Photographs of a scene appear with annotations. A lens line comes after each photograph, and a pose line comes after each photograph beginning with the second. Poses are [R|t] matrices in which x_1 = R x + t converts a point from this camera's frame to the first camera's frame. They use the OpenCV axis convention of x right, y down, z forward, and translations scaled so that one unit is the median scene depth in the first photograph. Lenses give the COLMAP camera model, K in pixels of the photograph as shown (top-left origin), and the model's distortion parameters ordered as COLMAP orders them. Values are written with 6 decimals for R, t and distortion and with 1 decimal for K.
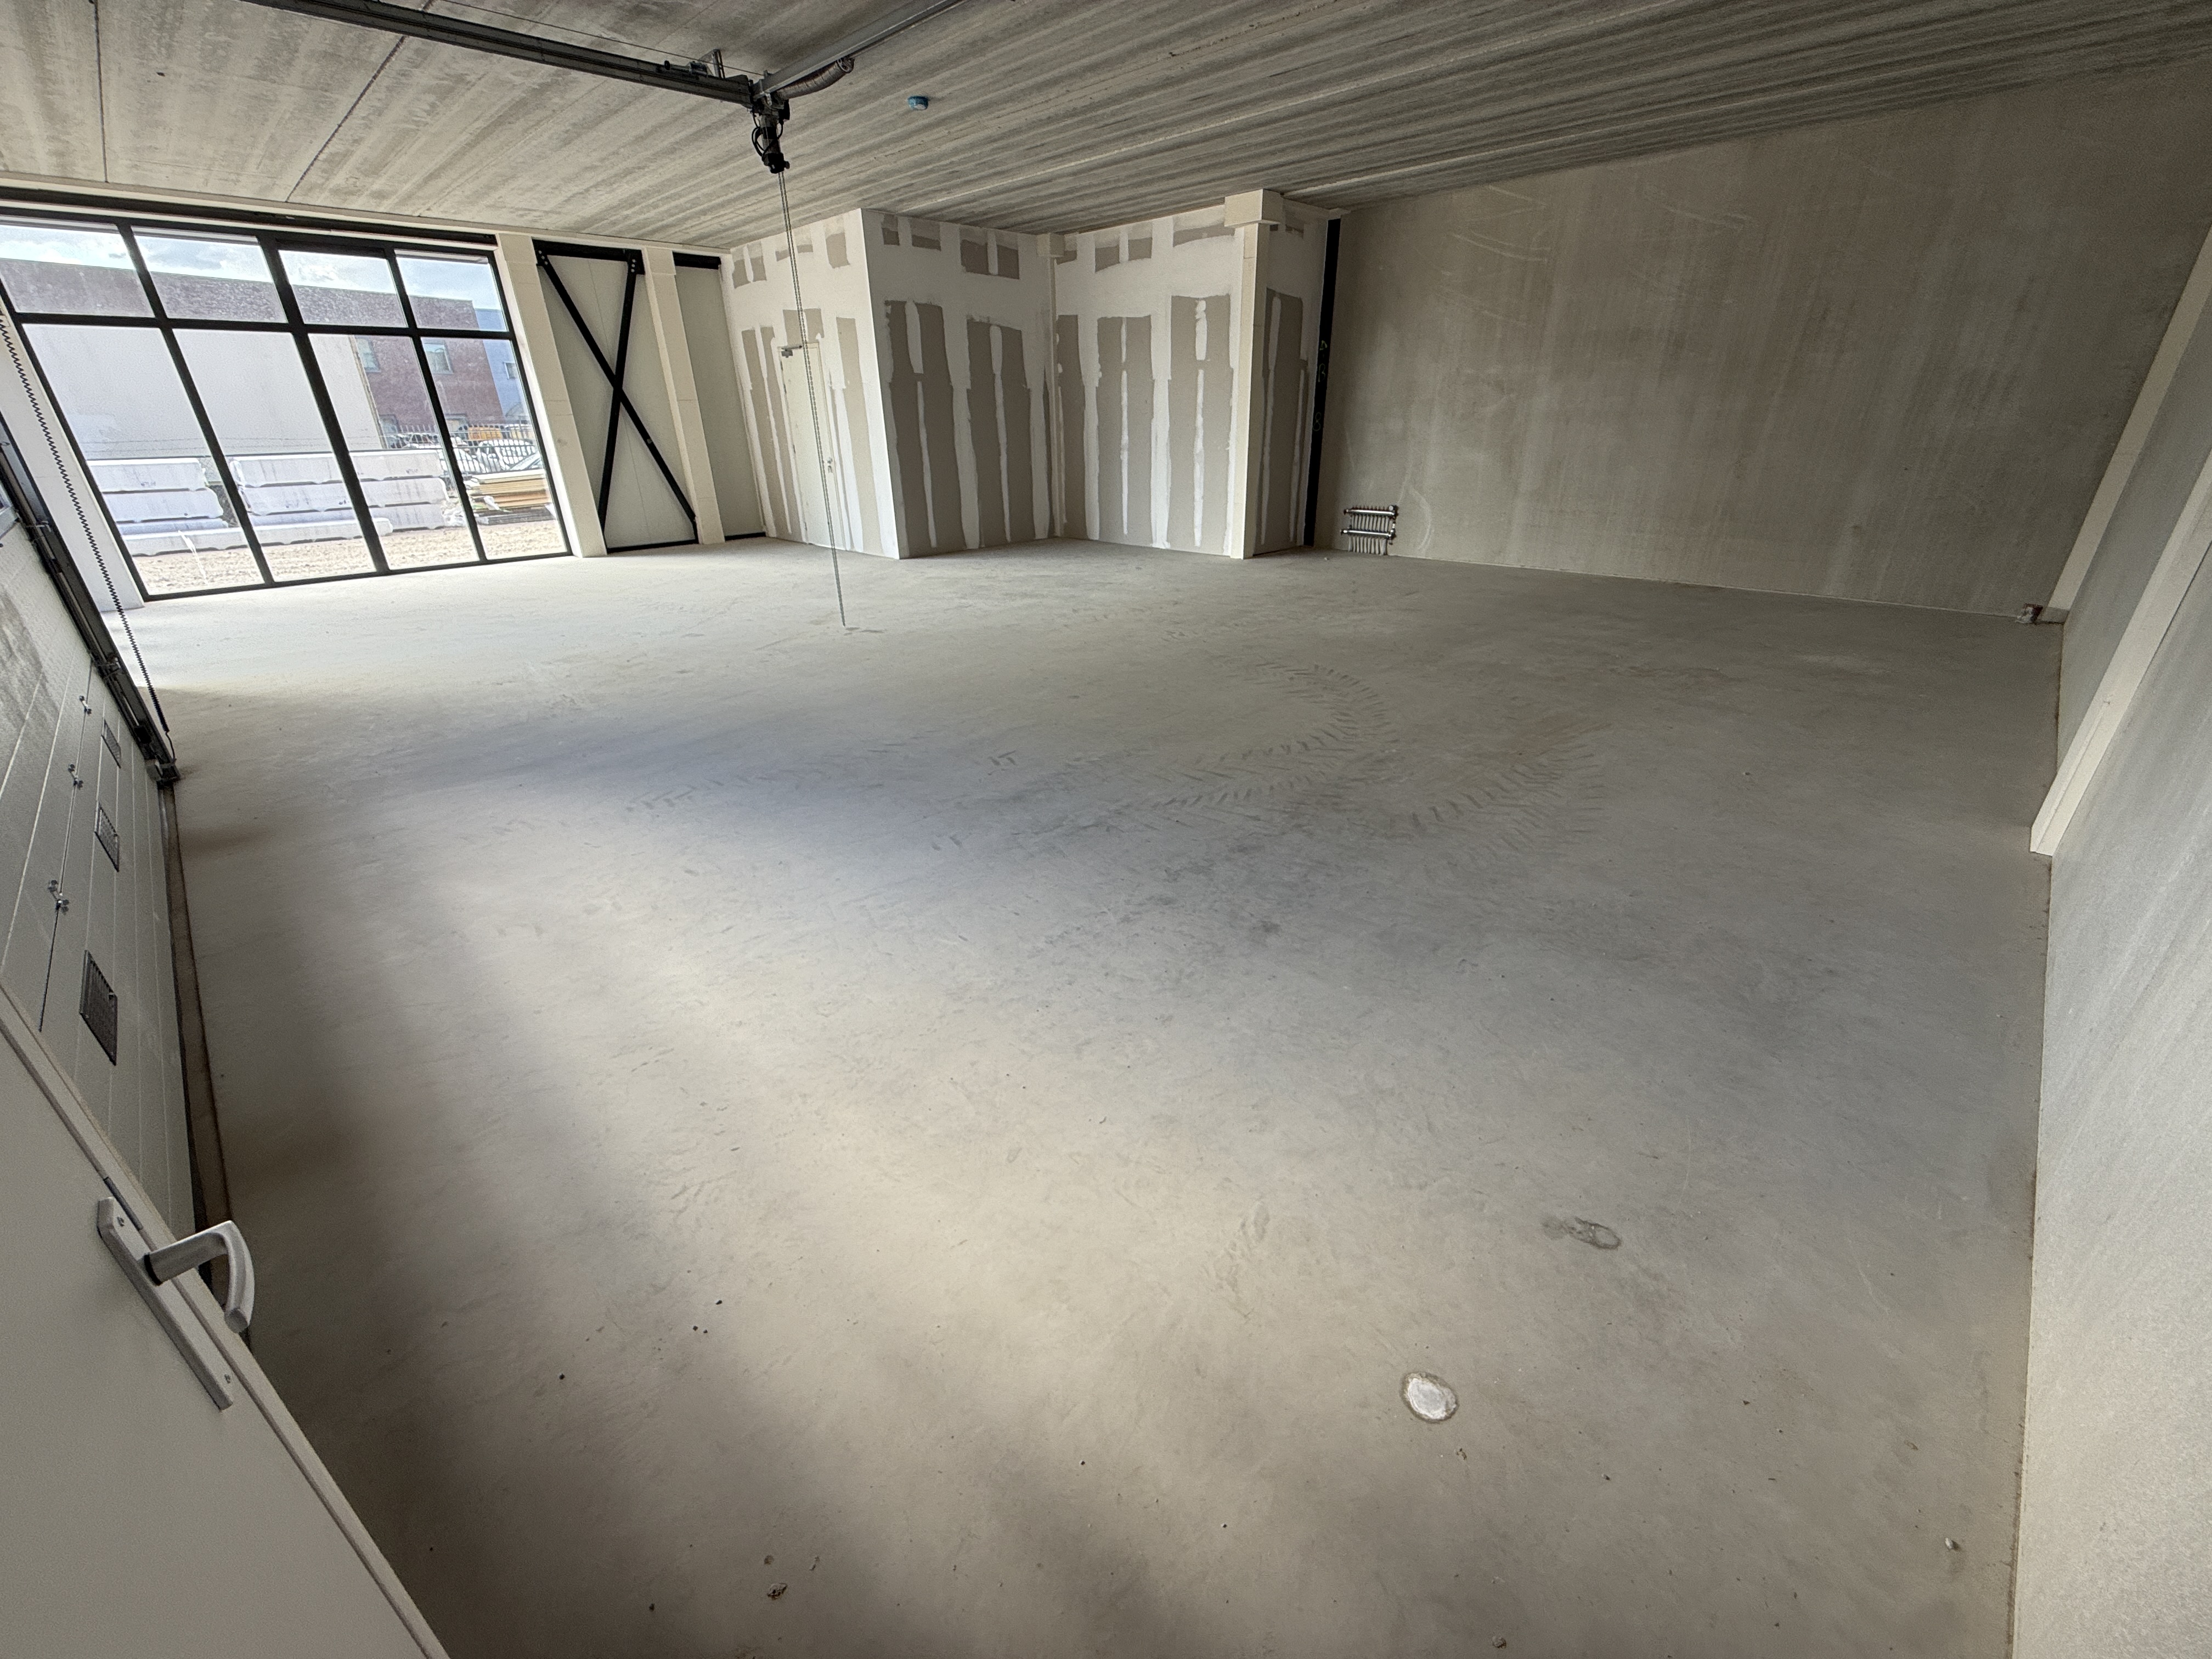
lens RADIAL K [[886.1, 0, 1109.2], [0, 886.1, 831.7], [0, 0, 1]] dist [-0.002095, 0.000080]
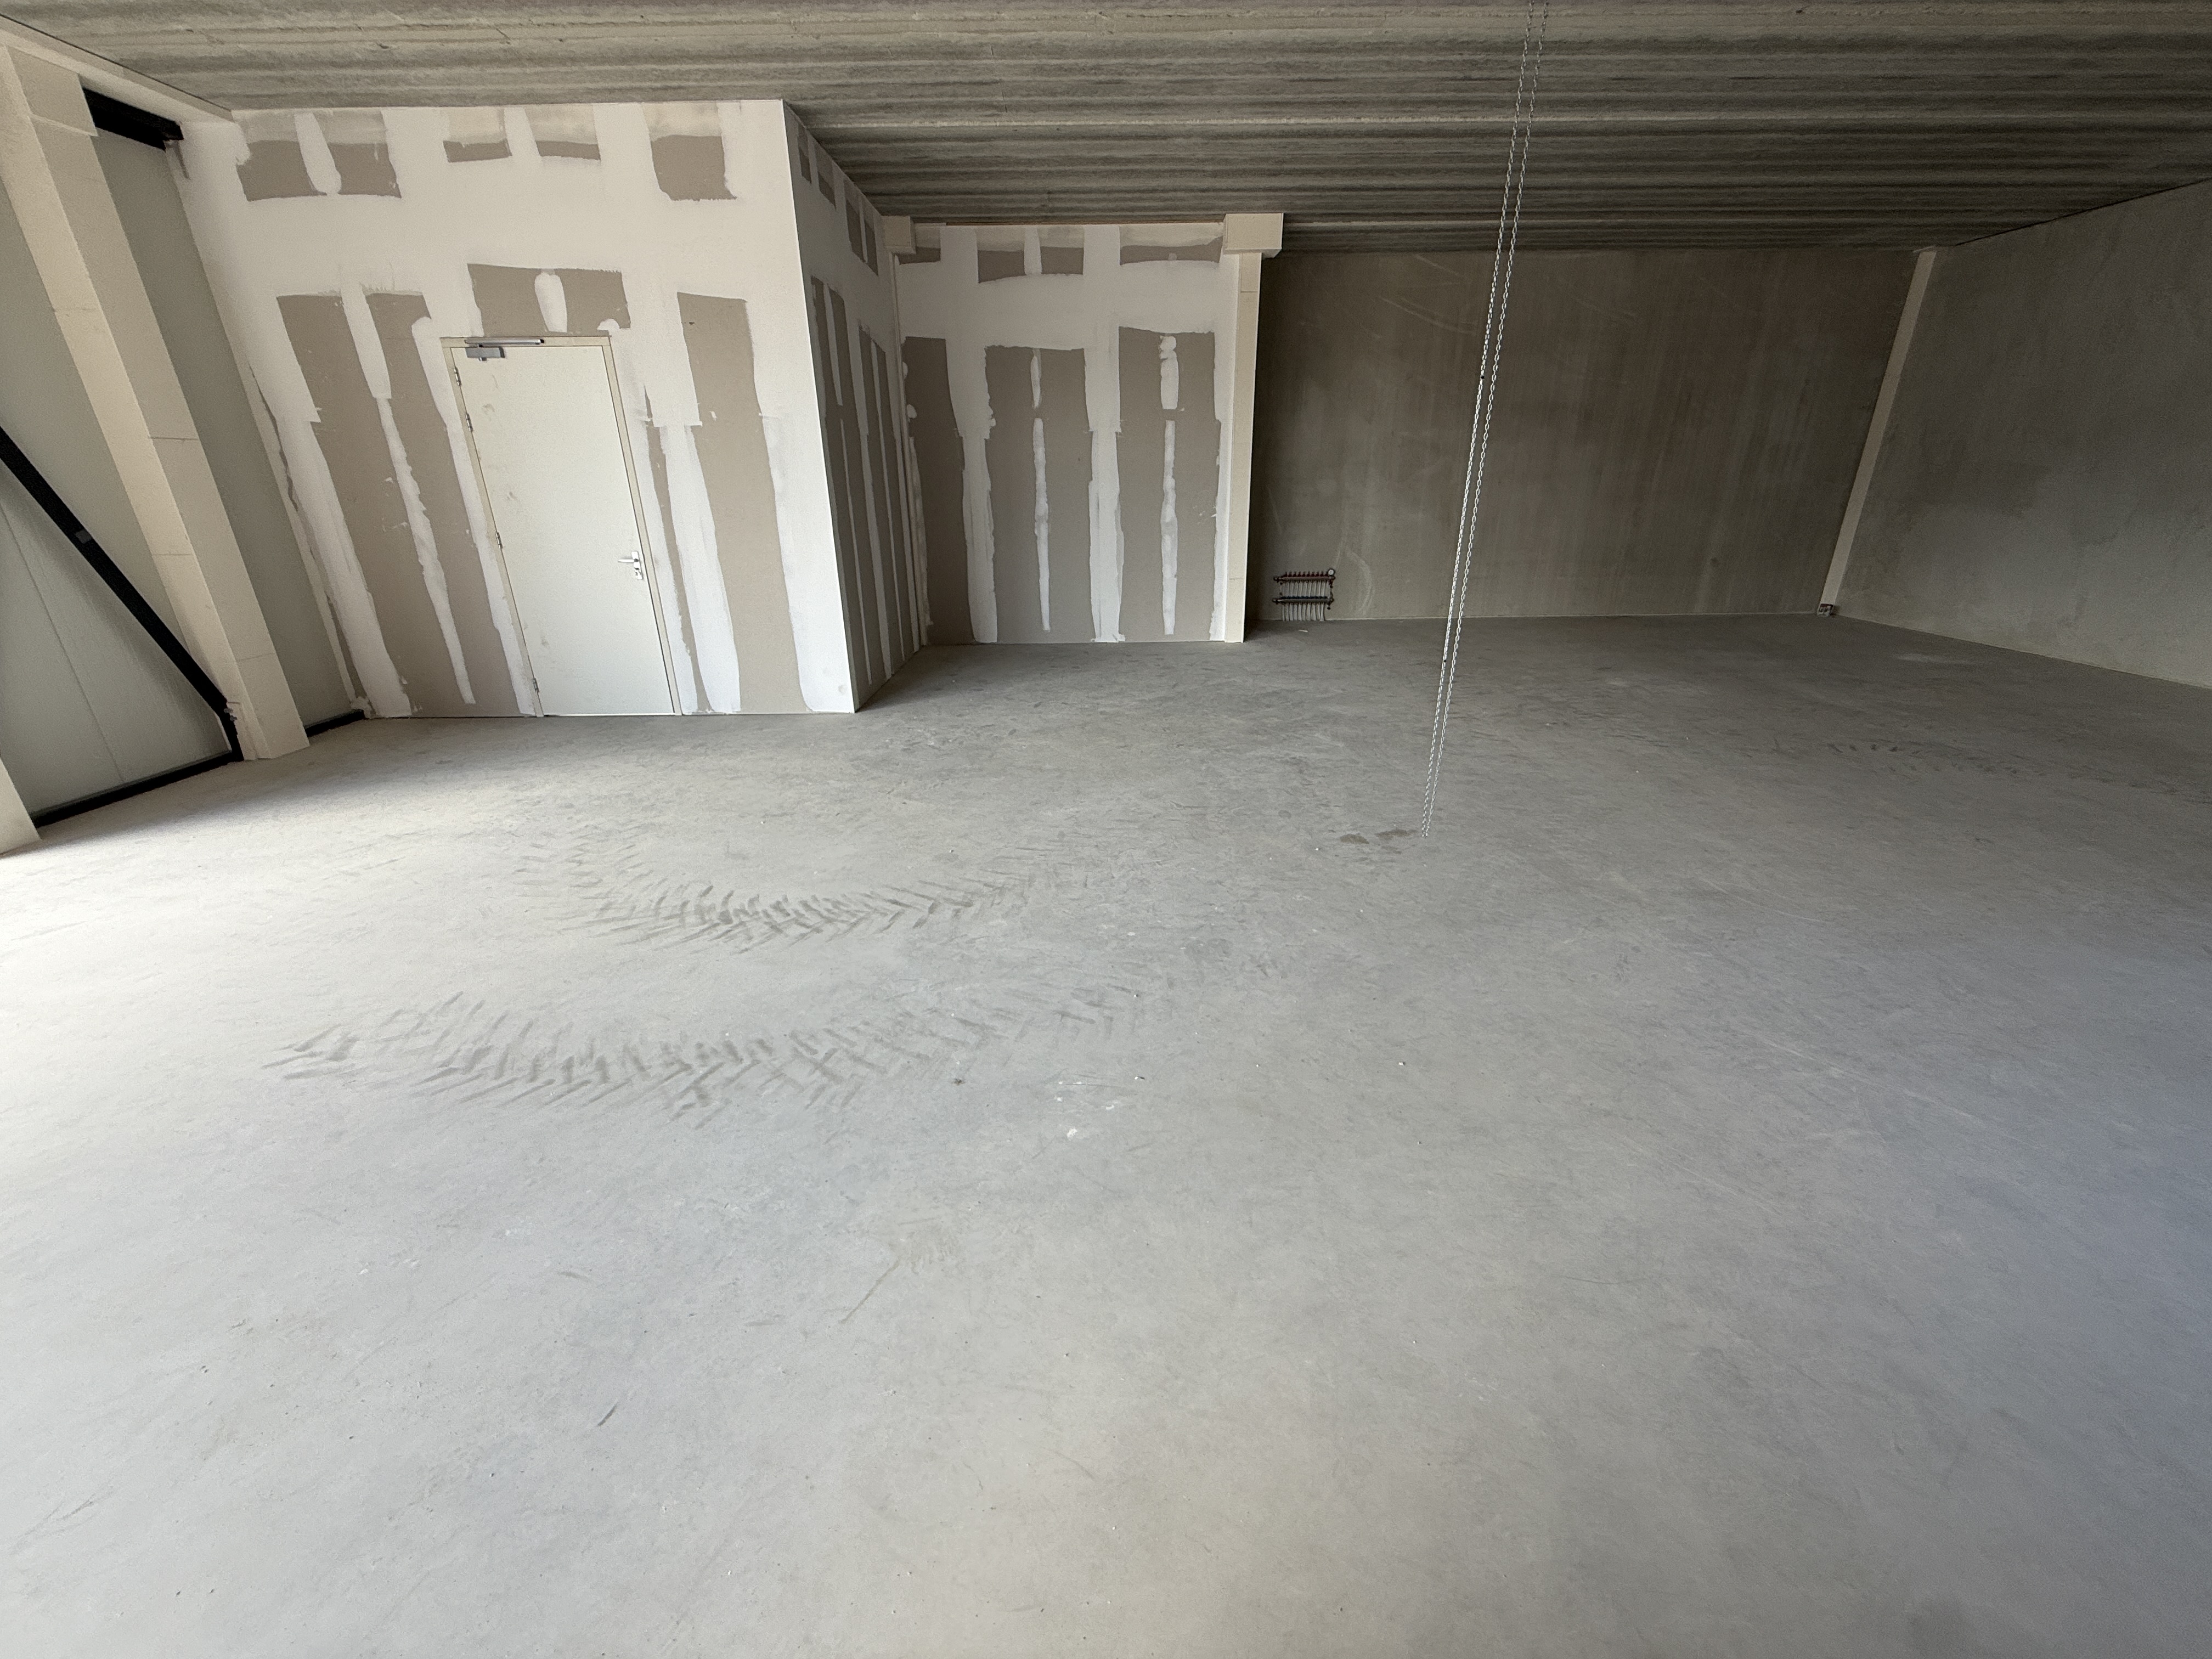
lens RADIAL K [[886.1, 0, 1108.5], [0, 886.1, 832.0], [0, 0, 1]] dist [-0.002095, 0.000080]
pose [[0.709402, -0.258782, 0.655576, -0.569945], [0.302676, 0.951873, 0.048214, -0.227524], [-0.636503, 0.164224, 0.753588, 0.502124]]
